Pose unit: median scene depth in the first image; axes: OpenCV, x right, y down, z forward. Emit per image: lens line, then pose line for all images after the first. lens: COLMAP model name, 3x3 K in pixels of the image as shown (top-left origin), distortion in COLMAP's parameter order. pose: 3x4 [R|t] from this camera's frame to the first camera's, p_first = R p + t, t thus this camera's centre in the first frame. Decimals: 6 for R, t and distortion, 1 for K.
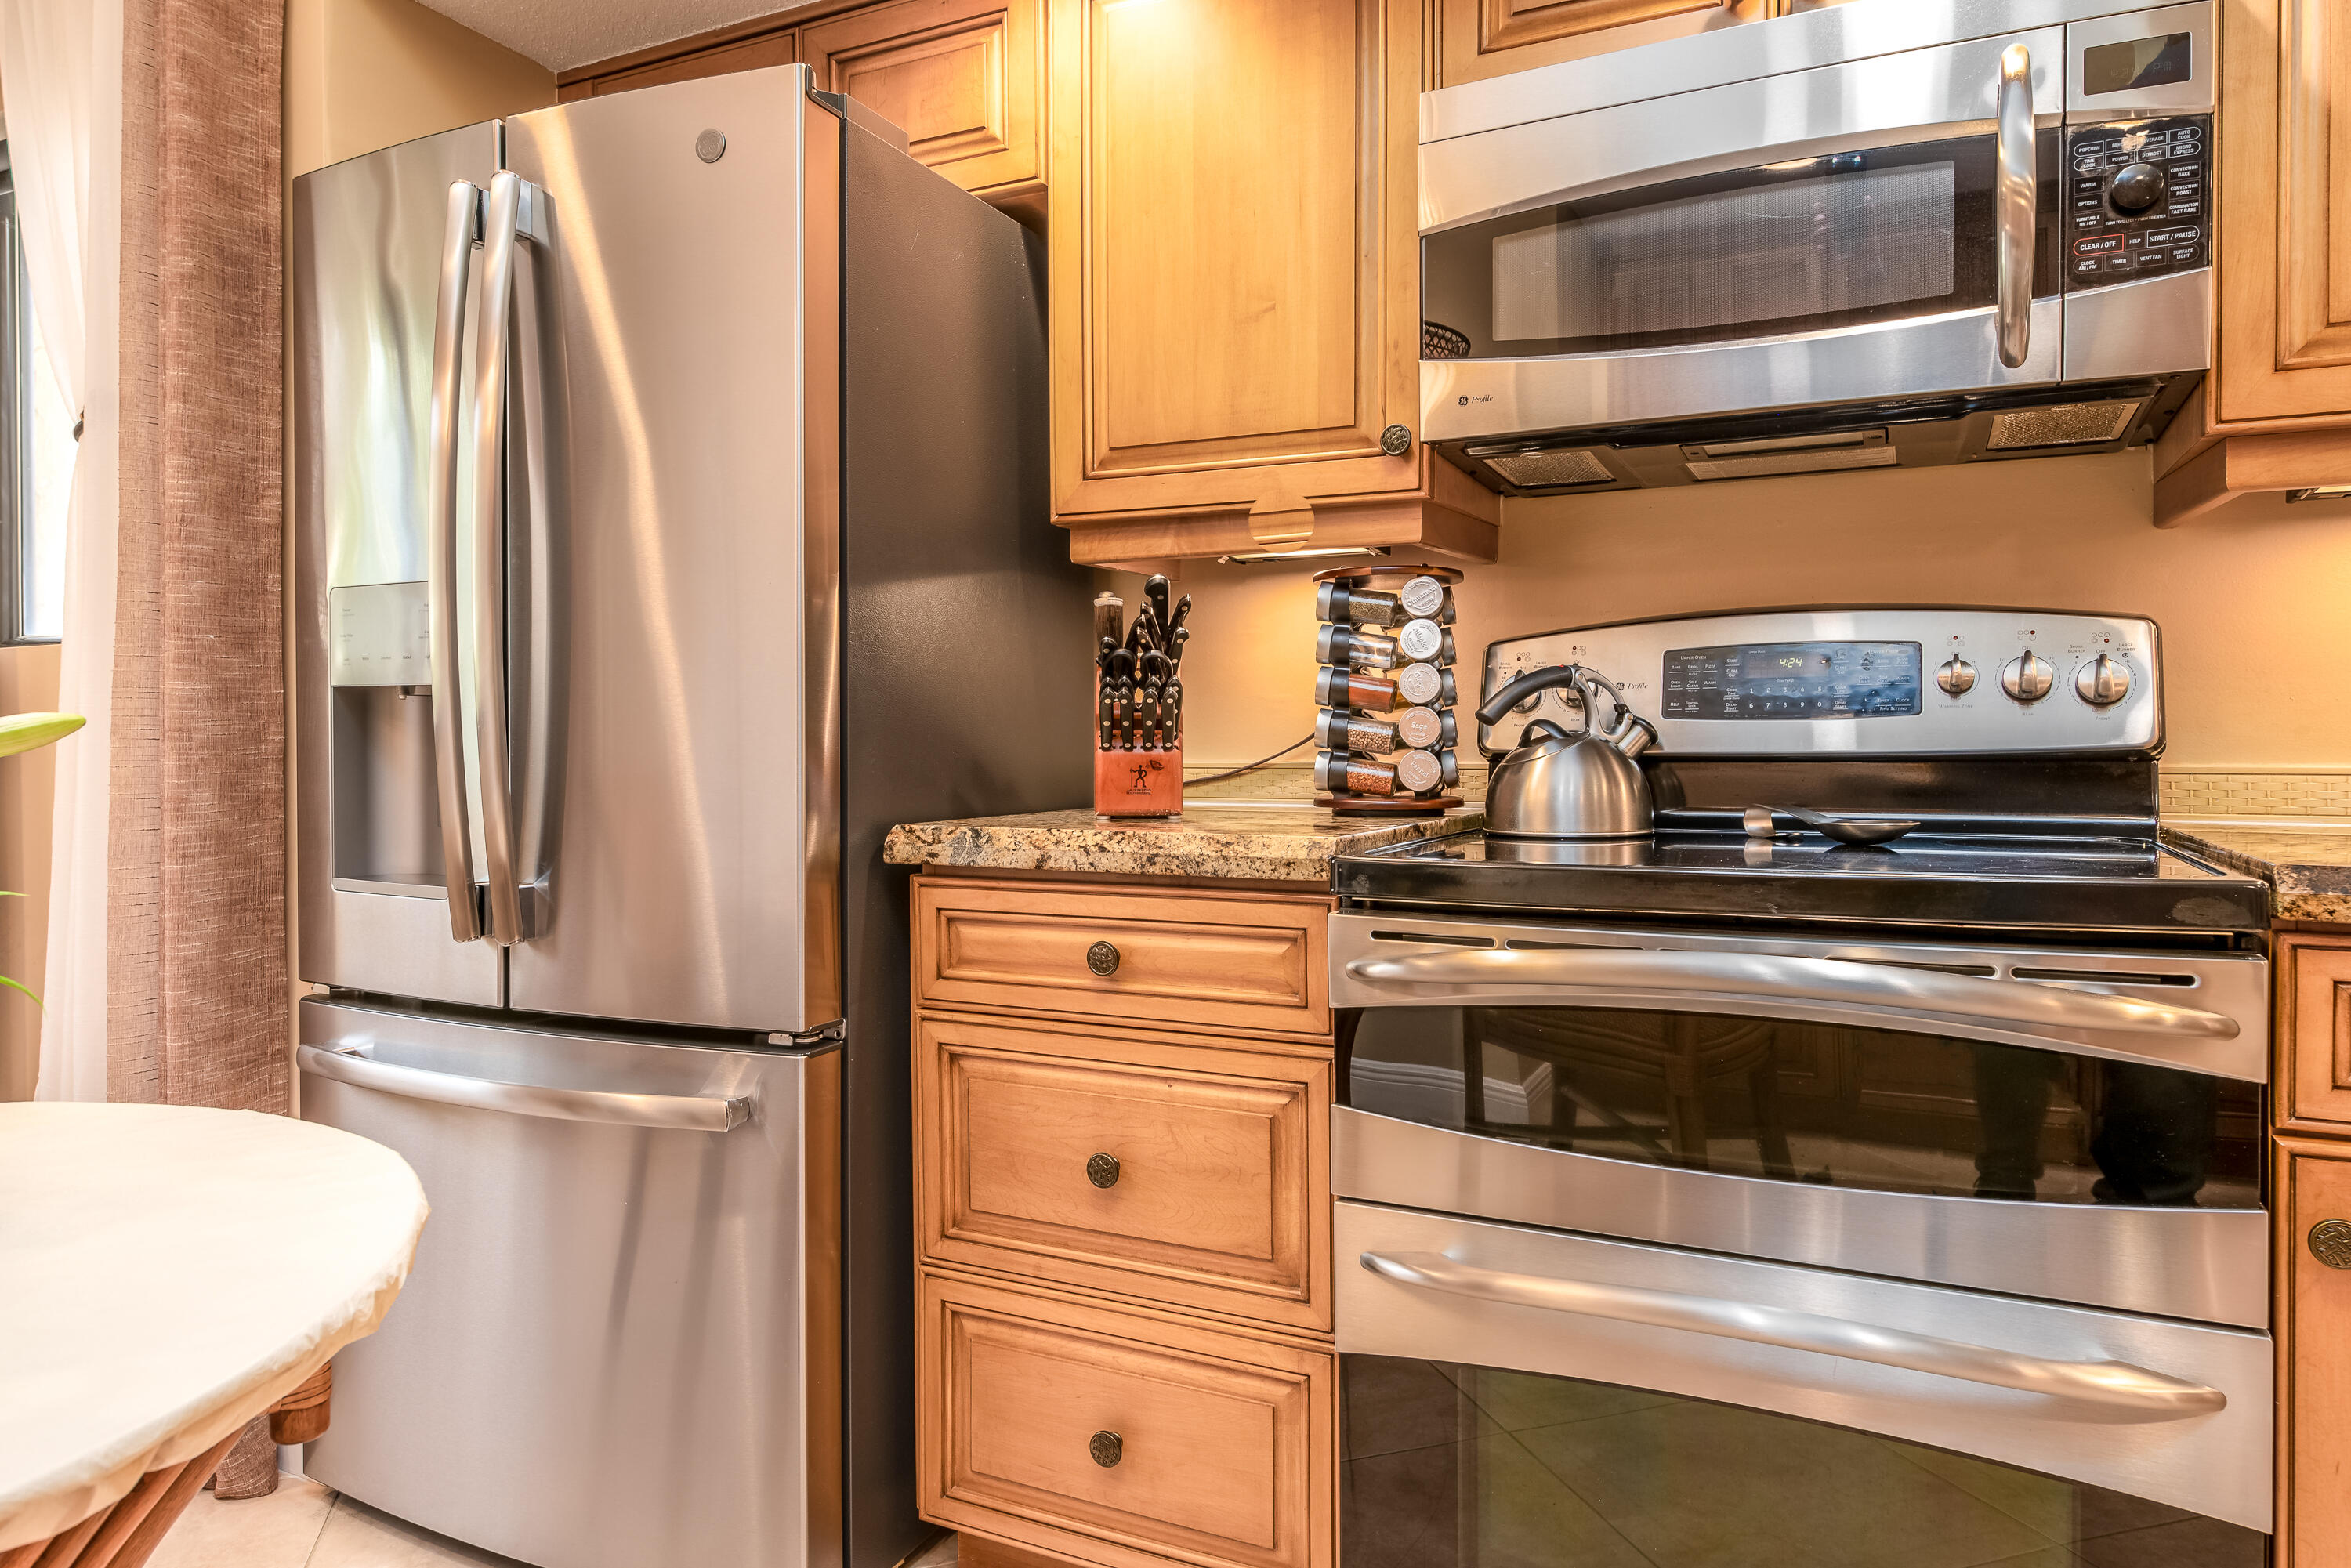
lens RADIAL K [[1448.5, 0, 1177.2], [0, 1448.5, 749.4], [0, 0, 1]] dist [0.002926, -0.001711]
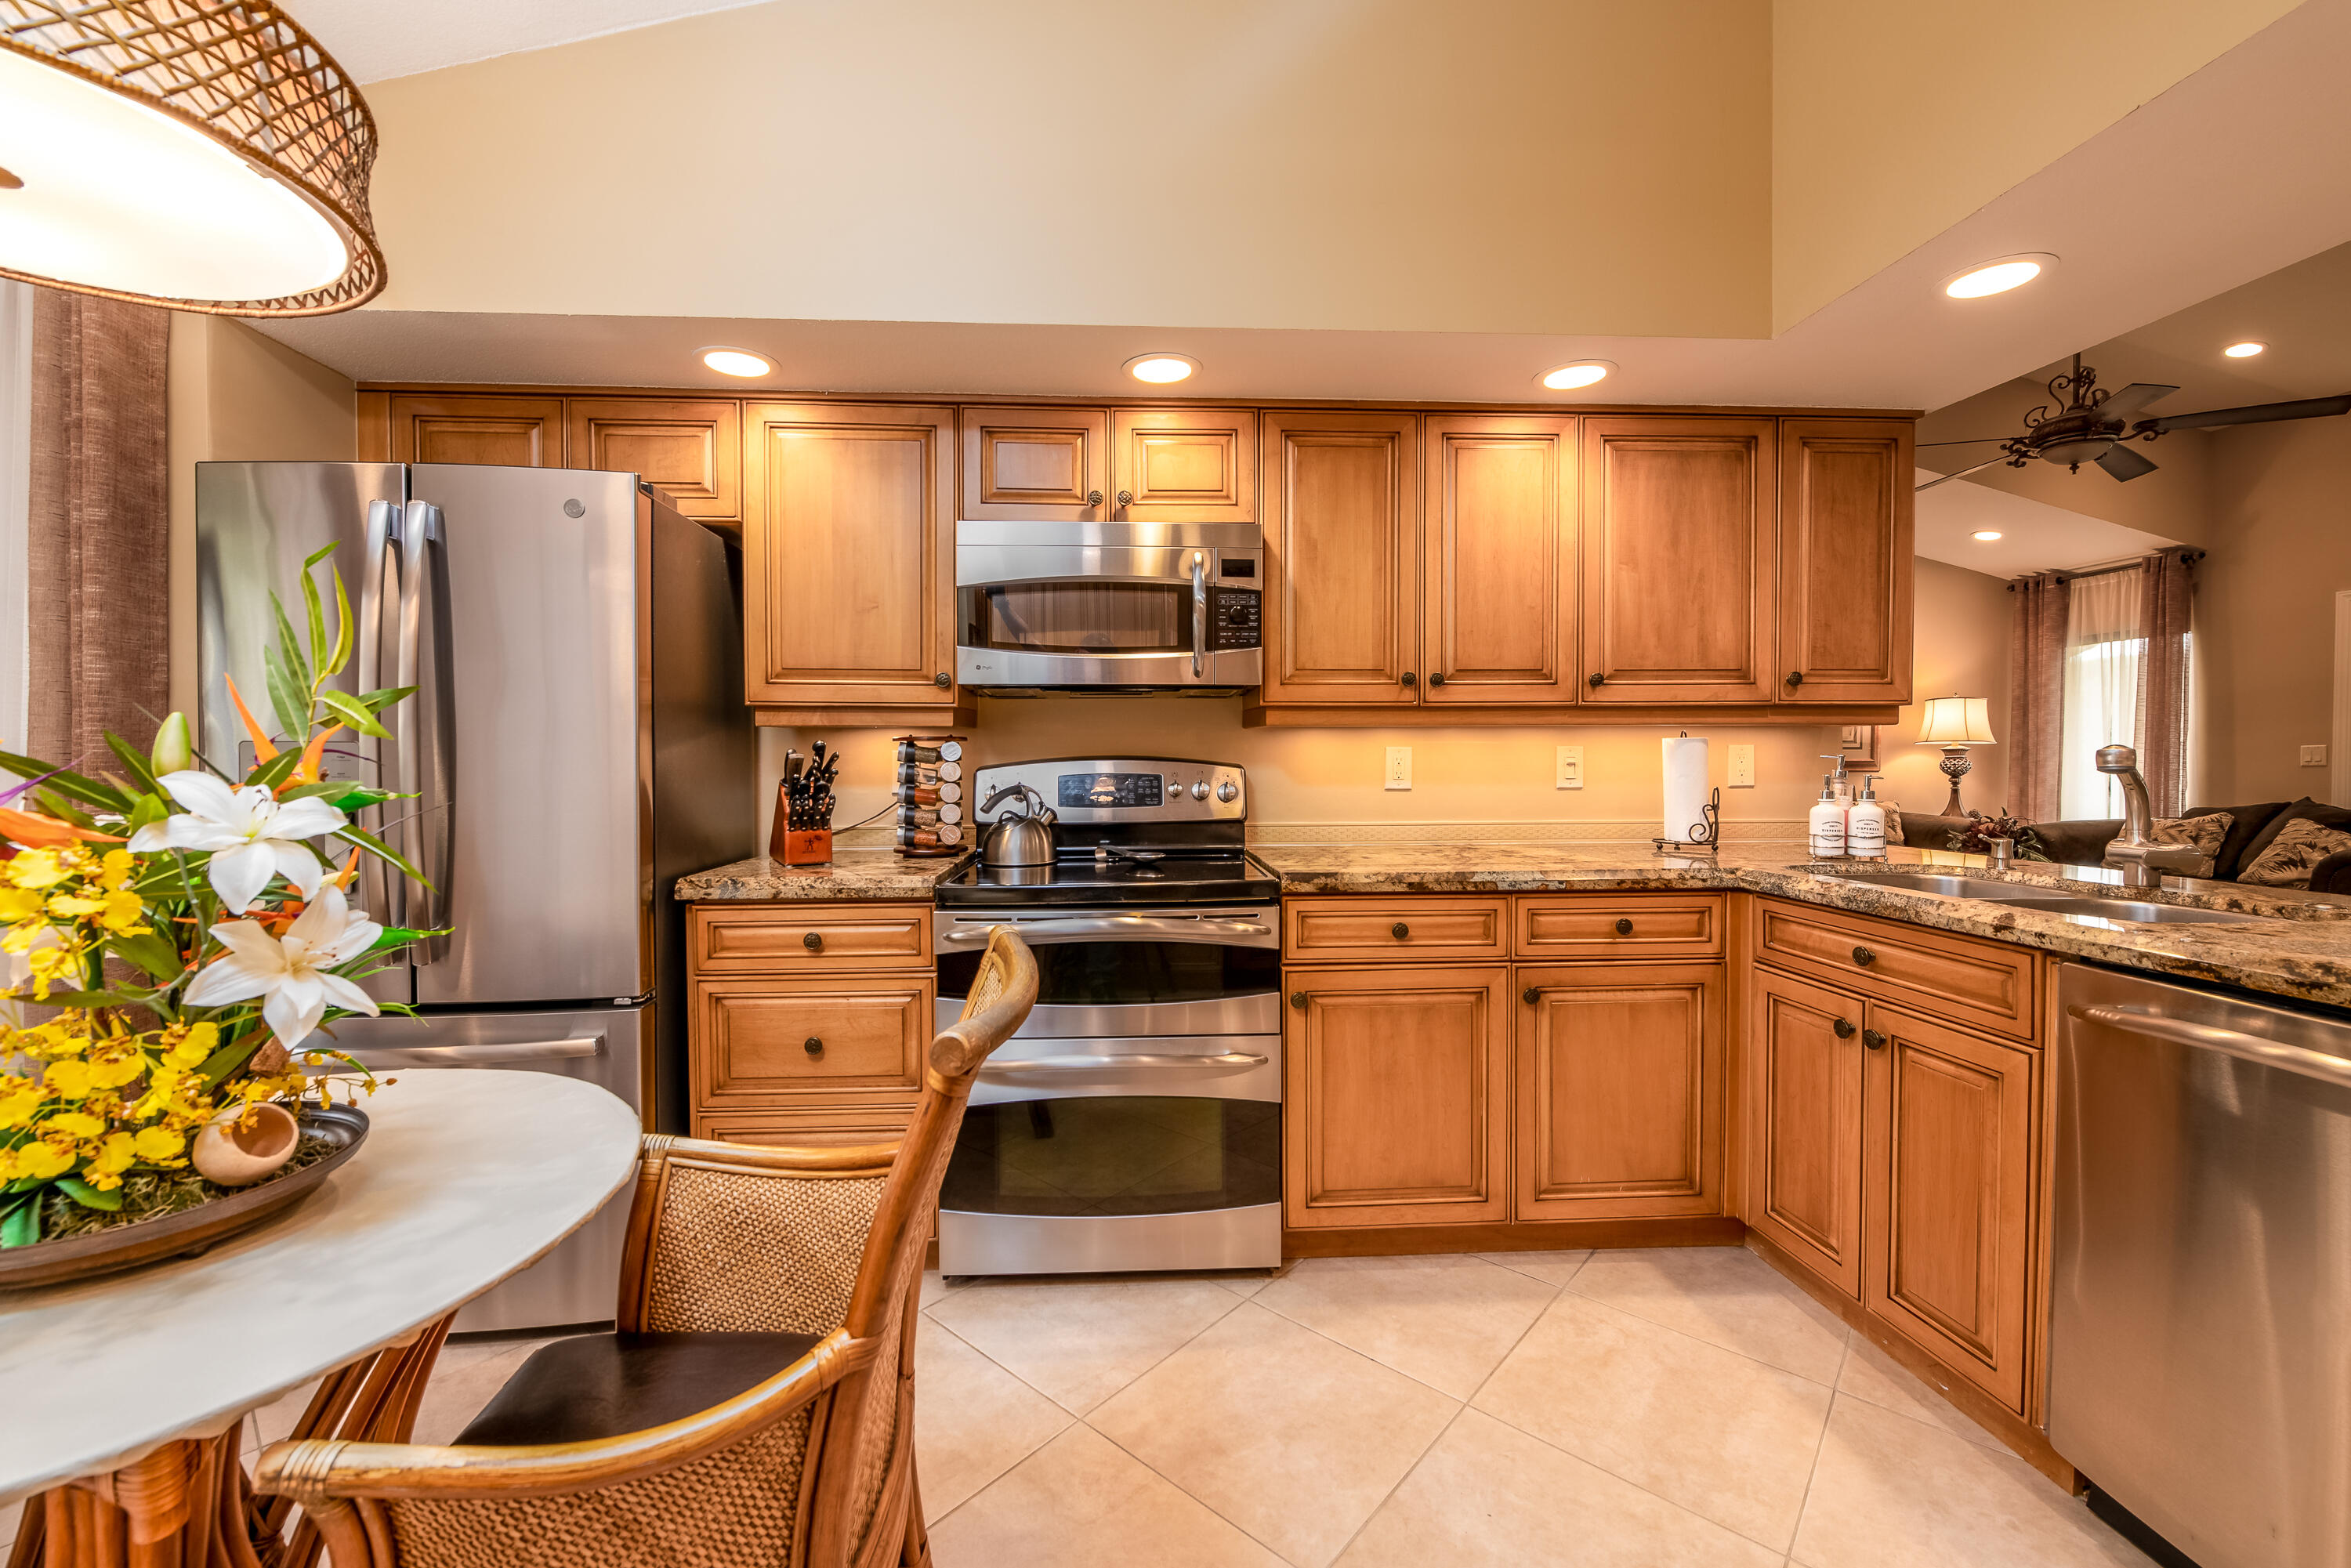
lens RADIAL K [[944.8, 0, 1147.3], [0, 944.8, 767.6], [0, 0, 1]] dist [-0.008088, -0.000895]
pose [[0.878603, -0.007485, 0.477494, -0.244080], [0.006298, 0.999972, 0.004087, -0.090729], [-0.477511, -0.000583, 0.878625, -0.343661]]
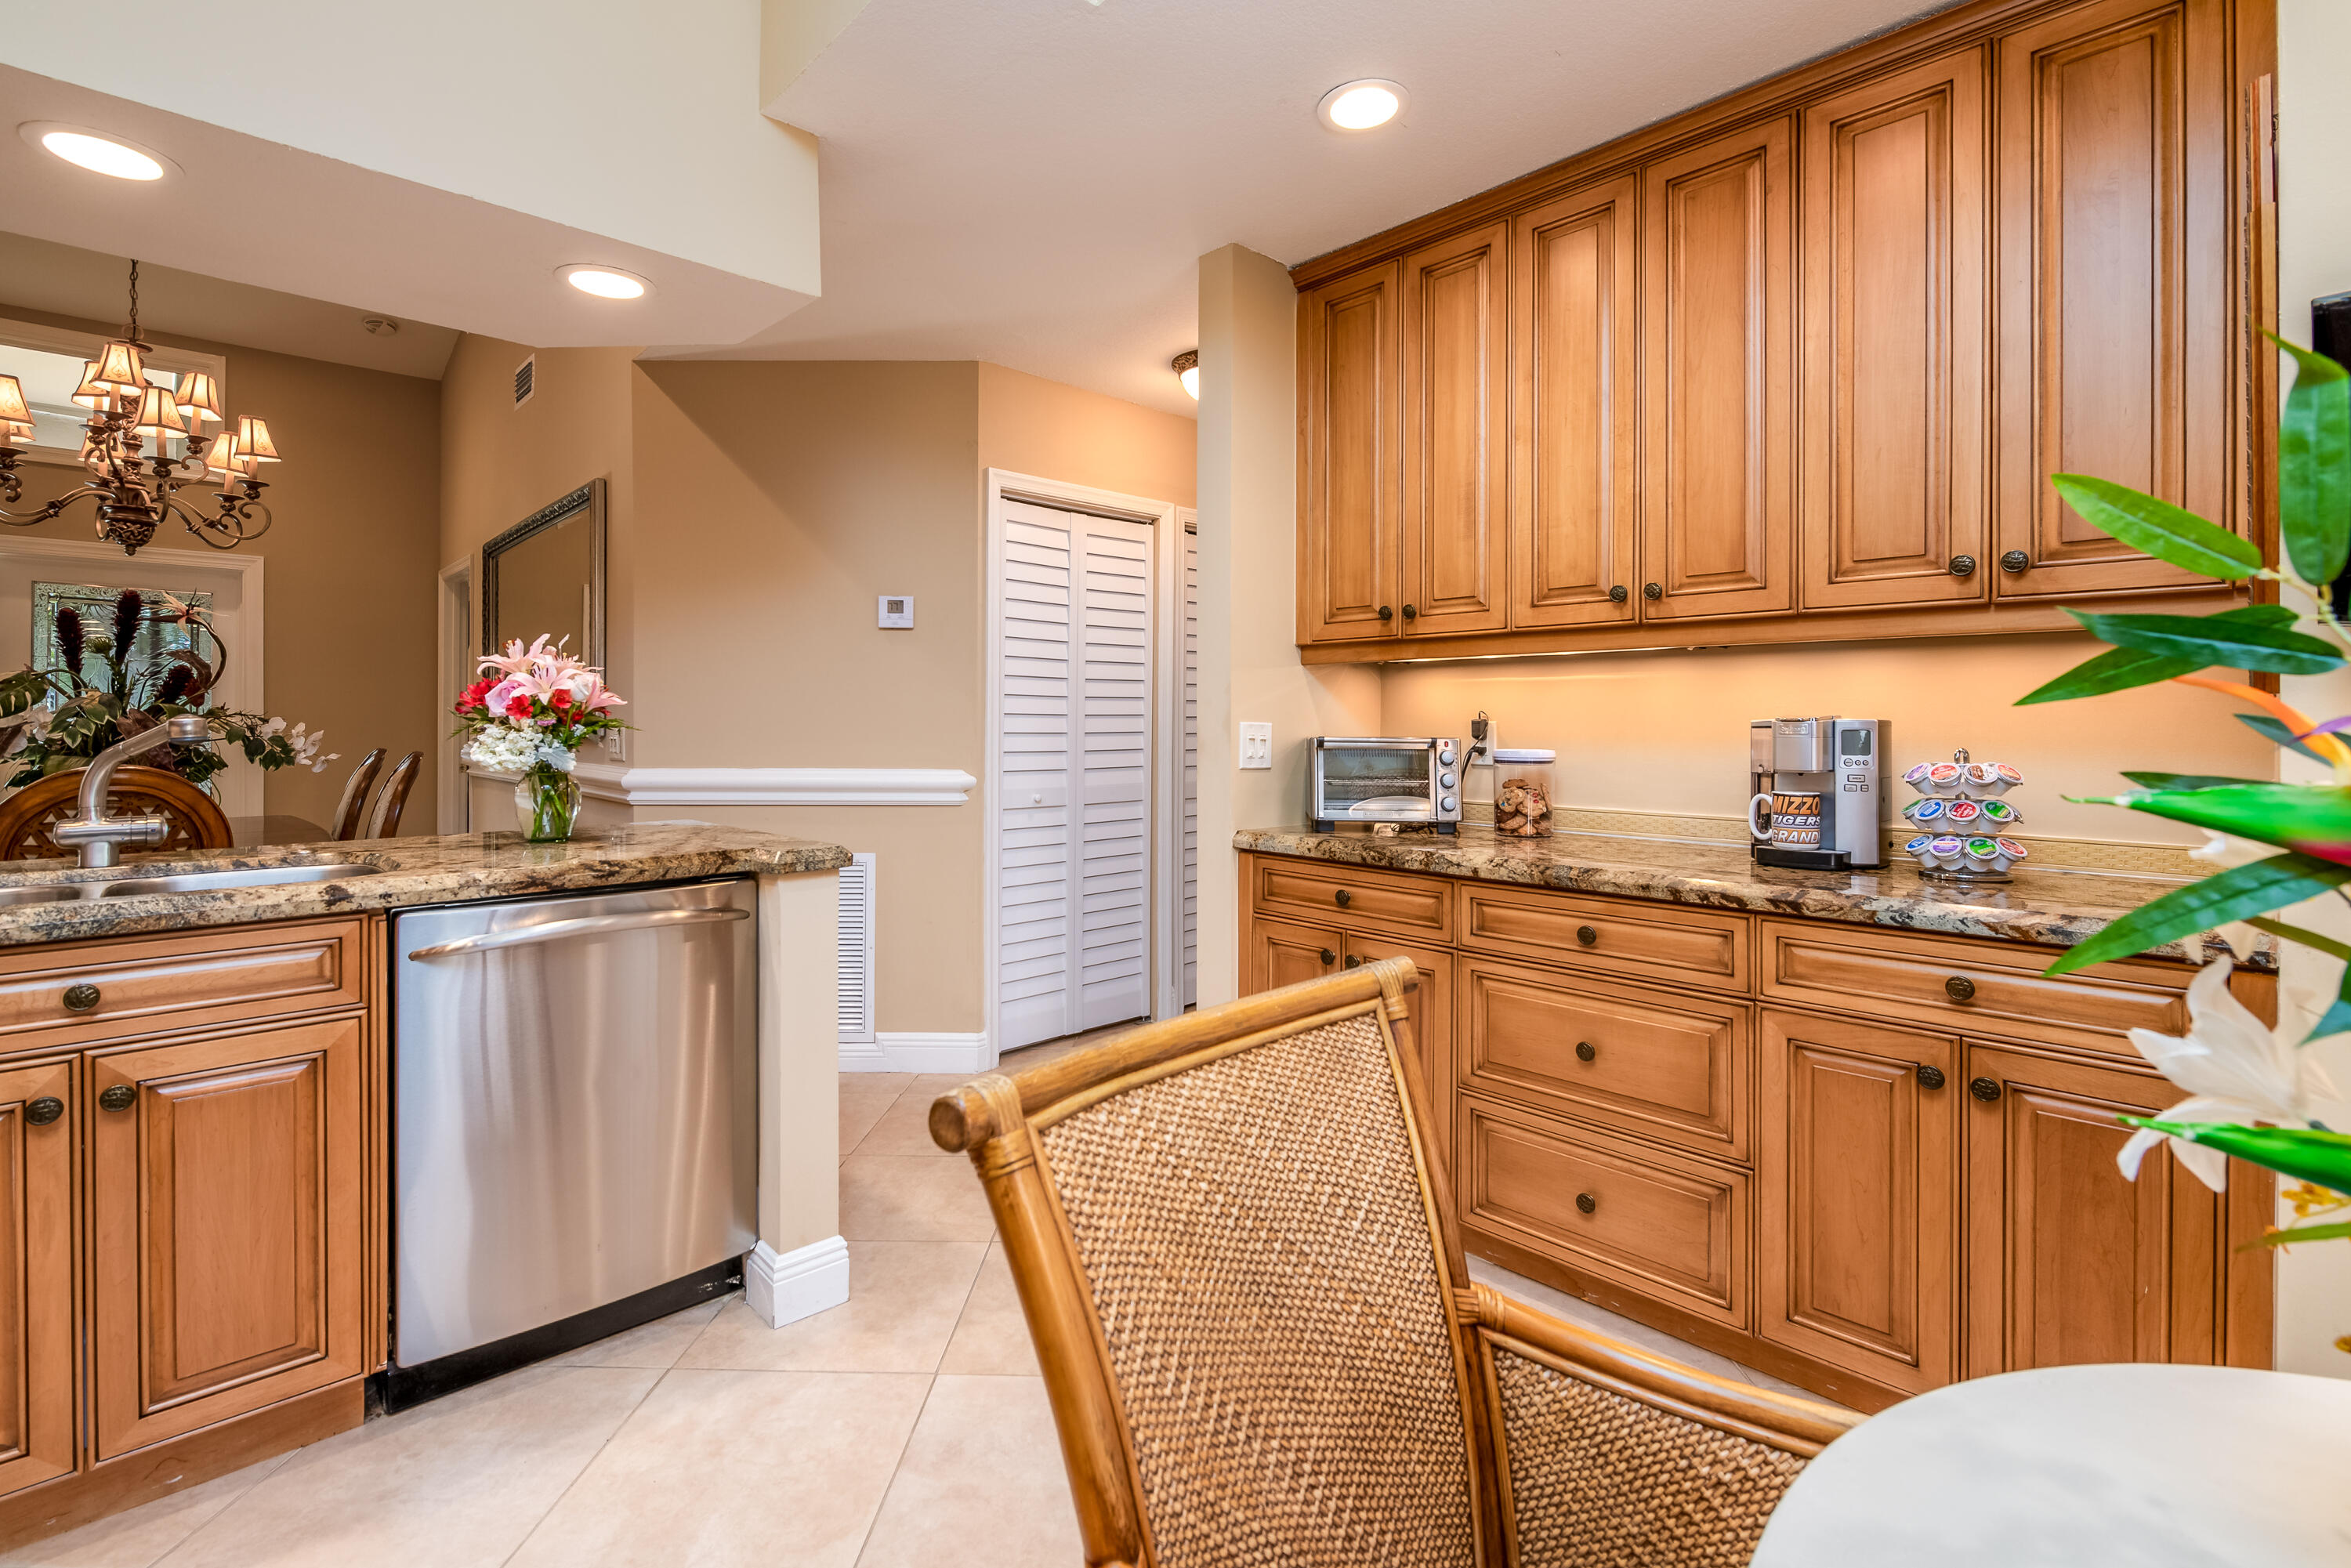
lens RADIAL K [[1041.3, 0, 1213.4], [0, 1041.3, 722.0], [0, 0, 1]] dist [-0.005655, -0.000889]
pose [[-0.946952, -0.001442, 0.321370, -0.201931], [0.000330, 0.999985, 0.005457, -0.102157], [-0.321373, 0.005274, -0.946938, 0.684384]]
